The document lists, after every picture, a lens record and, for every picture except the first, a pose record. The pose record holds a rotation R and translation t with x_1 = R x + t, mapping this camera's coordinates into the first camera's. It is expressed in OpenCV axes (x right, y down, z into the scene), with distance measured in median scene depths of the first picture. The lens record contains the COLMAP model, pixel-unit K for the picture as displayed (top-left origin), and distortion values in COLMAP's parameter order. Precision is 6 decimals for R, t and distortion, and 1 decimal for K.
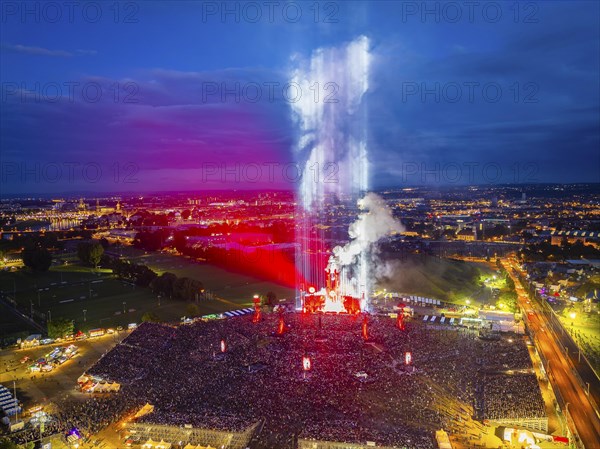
lens RADIAL K [[433.0, 0, 298.1], [0, 433.0, 224.8], [0, 0, 1]] dist [0.014088, -0.005826]
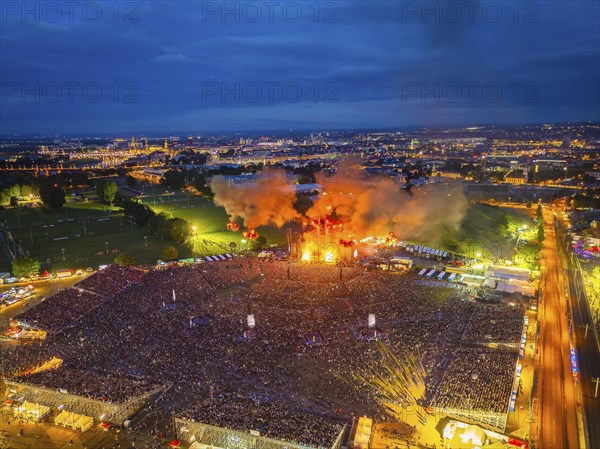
lens RADIAL K [[433.0, 0, 298.1], [0, 433.0, 224.8], [0, 0, 1]] dist [0.014088, -0.005826]
pose [[0.991189, 0.027264, -0.129616, 0.134175], [-0.009488, 0.990688, 0.135824, 0.004929], [0.132112, -0.133397, 0.982218, 0.107697]]
